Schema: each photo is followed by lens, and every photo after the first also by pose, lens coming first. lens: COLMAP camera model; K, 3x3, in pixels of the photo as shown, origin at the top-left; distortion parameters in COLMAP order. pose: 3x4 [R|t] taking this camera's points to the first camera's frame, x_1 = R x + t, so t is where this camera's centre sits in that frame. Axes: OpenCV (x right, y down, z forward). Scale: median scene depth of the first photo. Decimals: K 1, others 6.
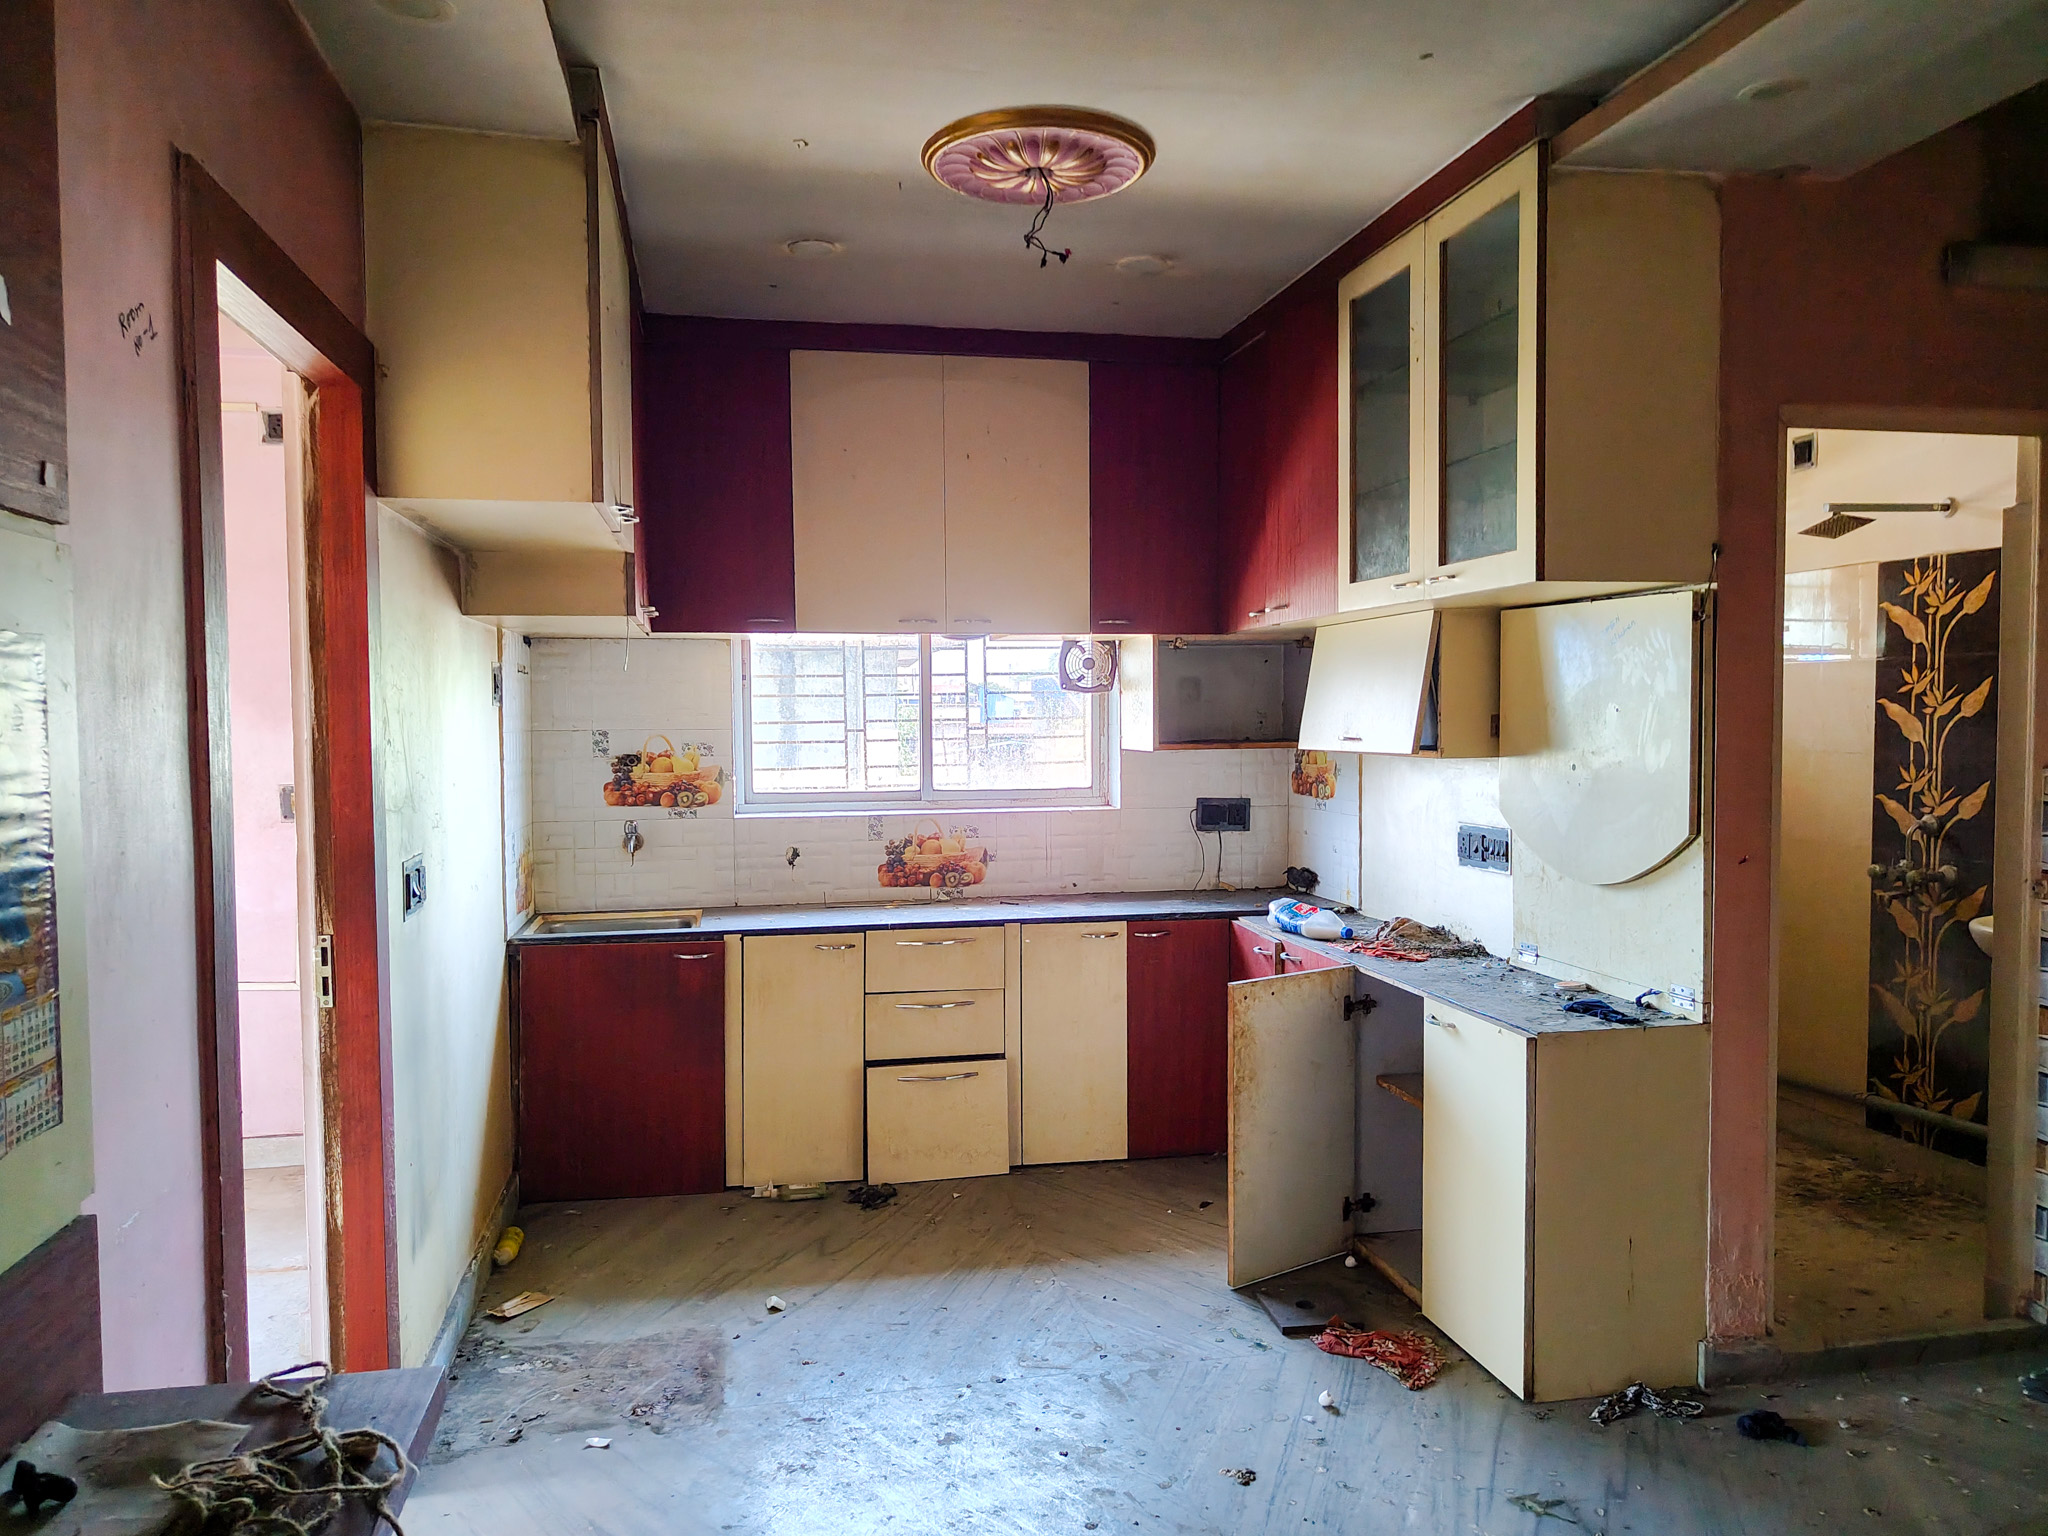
lens RADIAL K [[1461.4, 0, 1011.7], [0, 1461.4, 784.2], [0, 0, 1]] dist [0.005850, -0.001567]
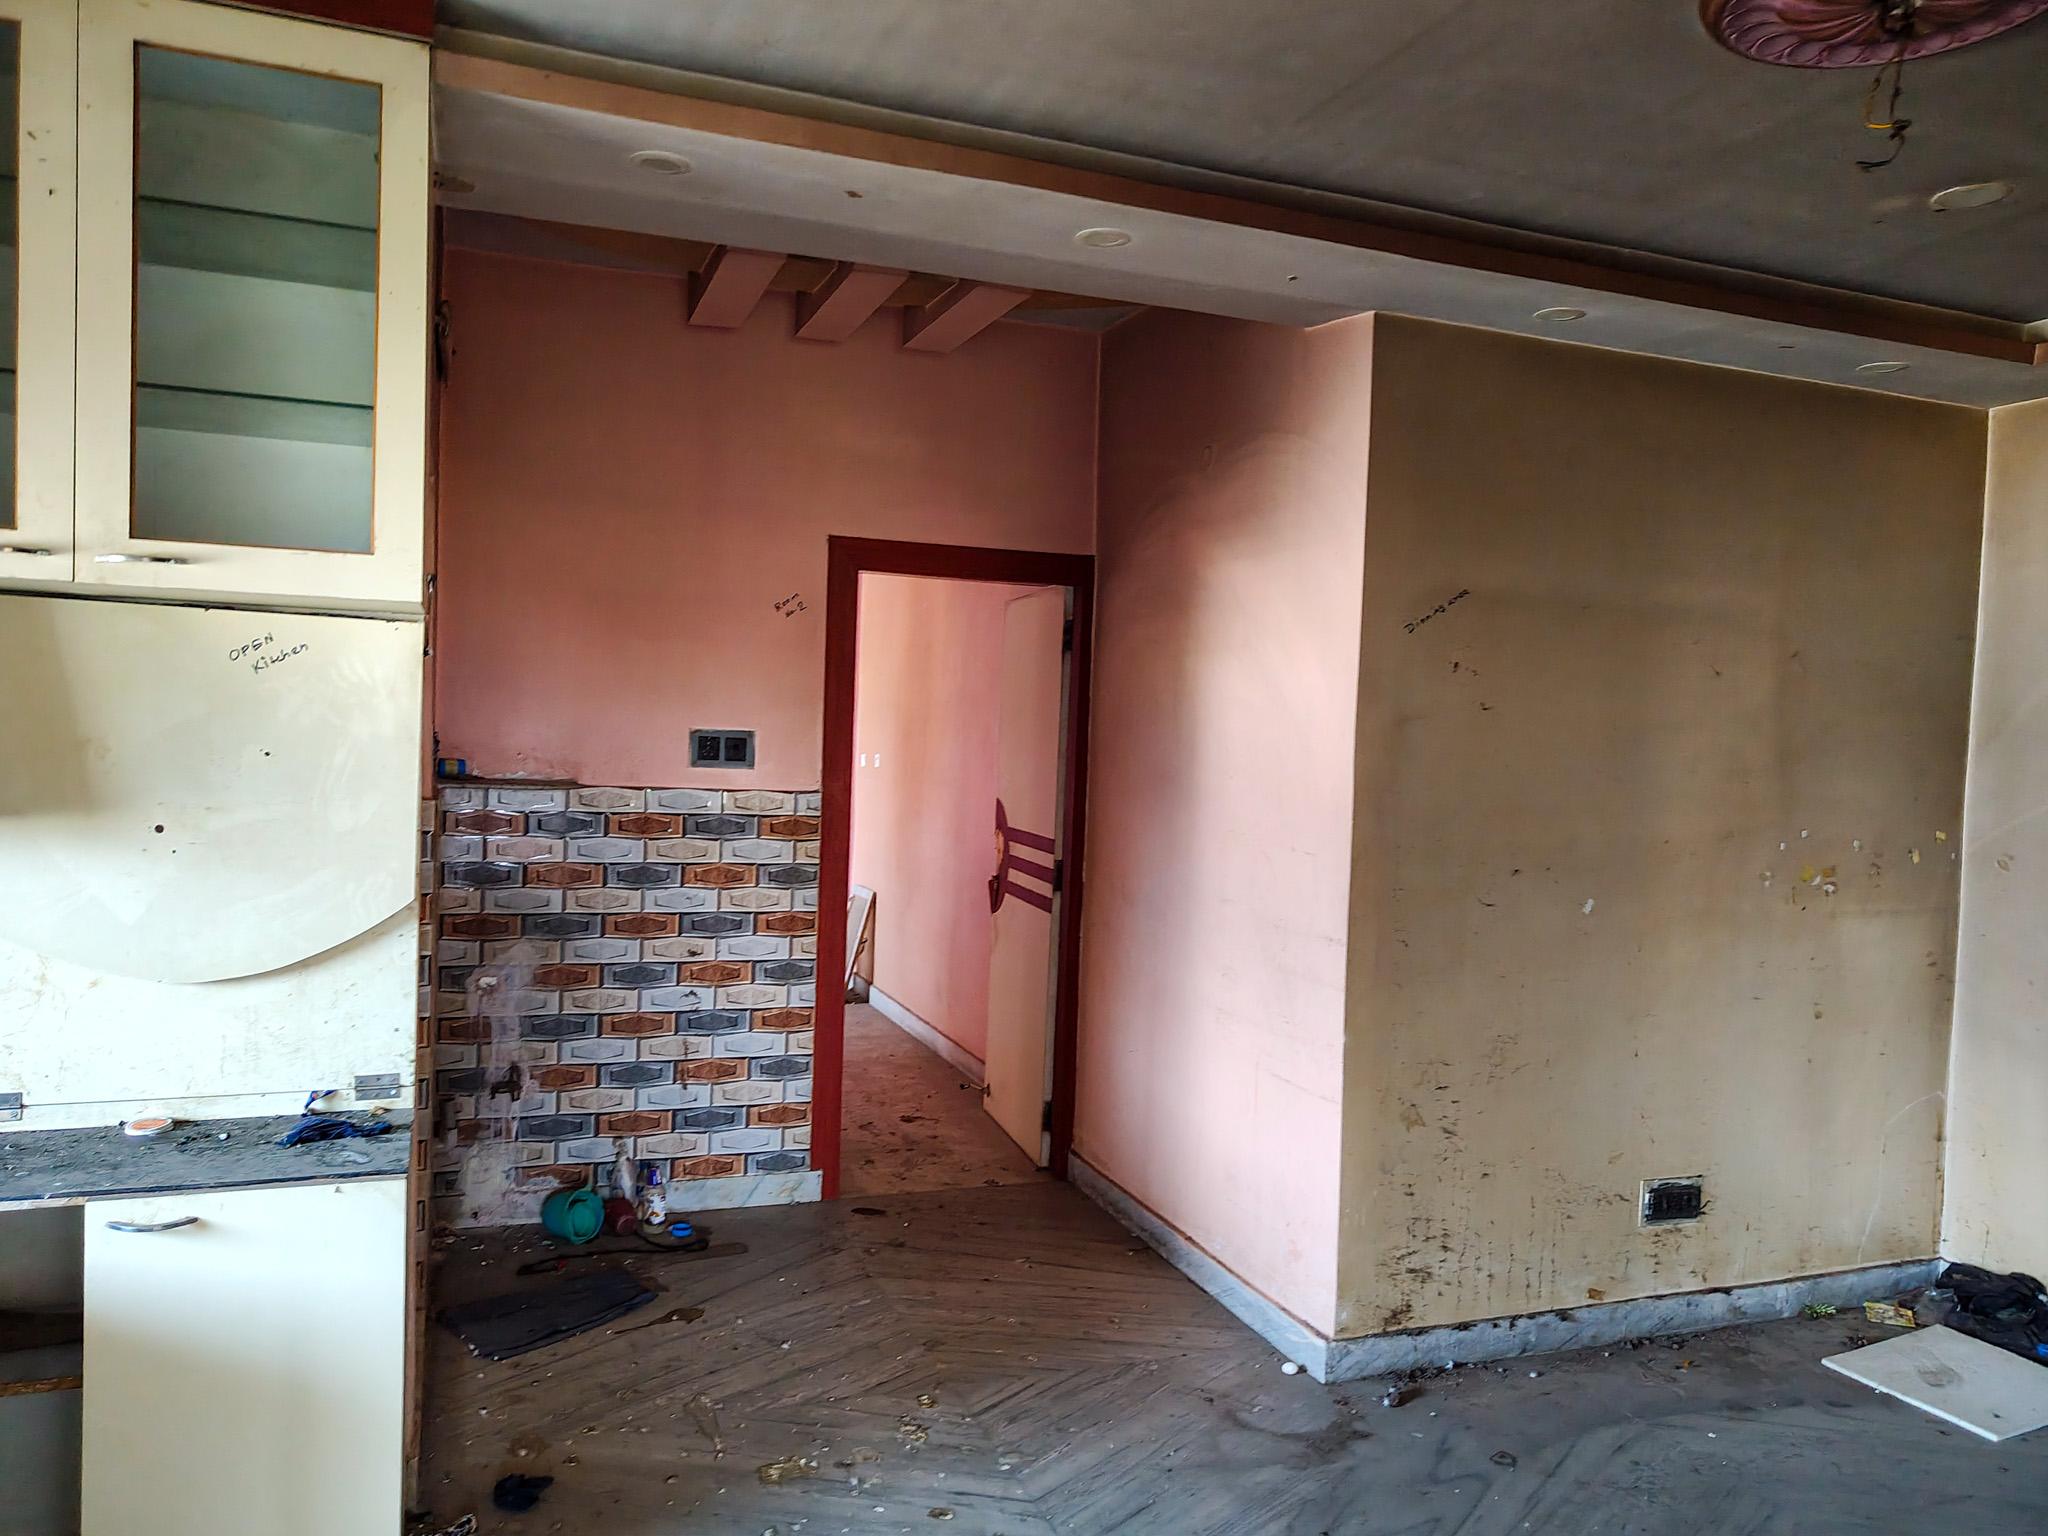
lens RADIAL K [[1461.4, 0, 1011.7], [0, 1461.4, 784.2], [0, 0, 1]] dist [0.005850, -0.001567]
pose [[-0.164773, -0.042157, 0.985430, -0.349034], [0.012813, 0.998910, 0.044876, -0.052789], [-0.986248, 0.020020, -0.164053, 0.596152]]
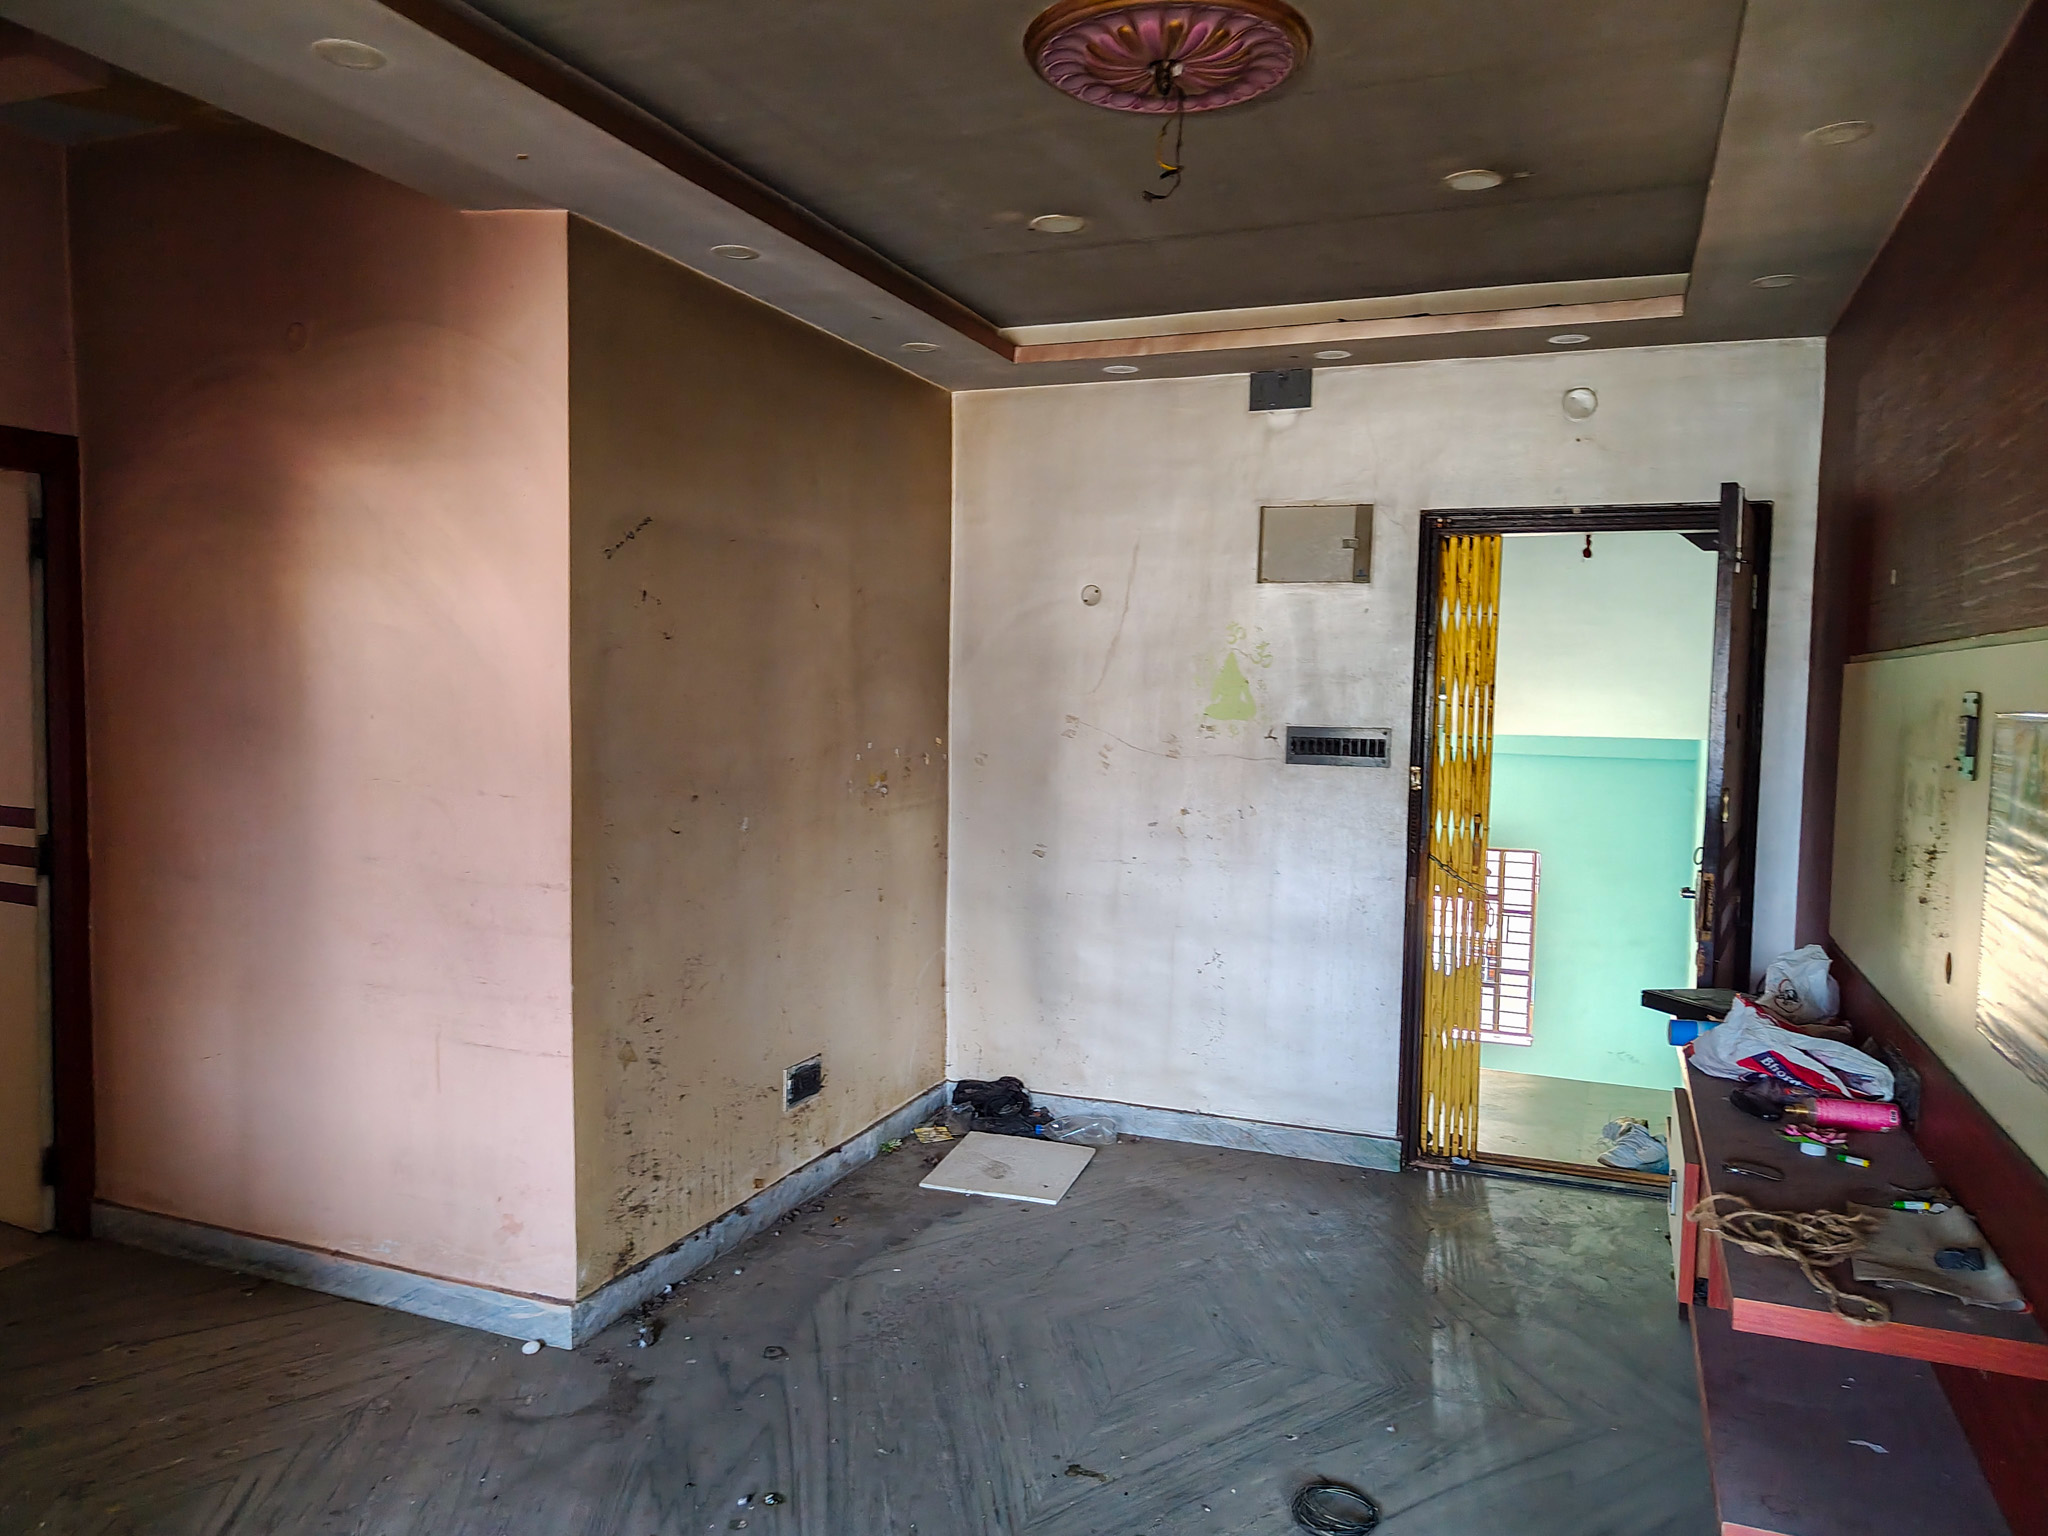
lens RADIAL K [[1460.2, 0, 1009.2], [0, 1460.2, 775.6], [0, 0, 1]] dist [-0.000552, 0.002164]
pose [[-0.835454, -0.045145, 0.547703, -0.182585], [0.013359, 0.994657, 0.102364, -0.059746], [-0.549398, 0.092837, -0.830387, 0.796725]]
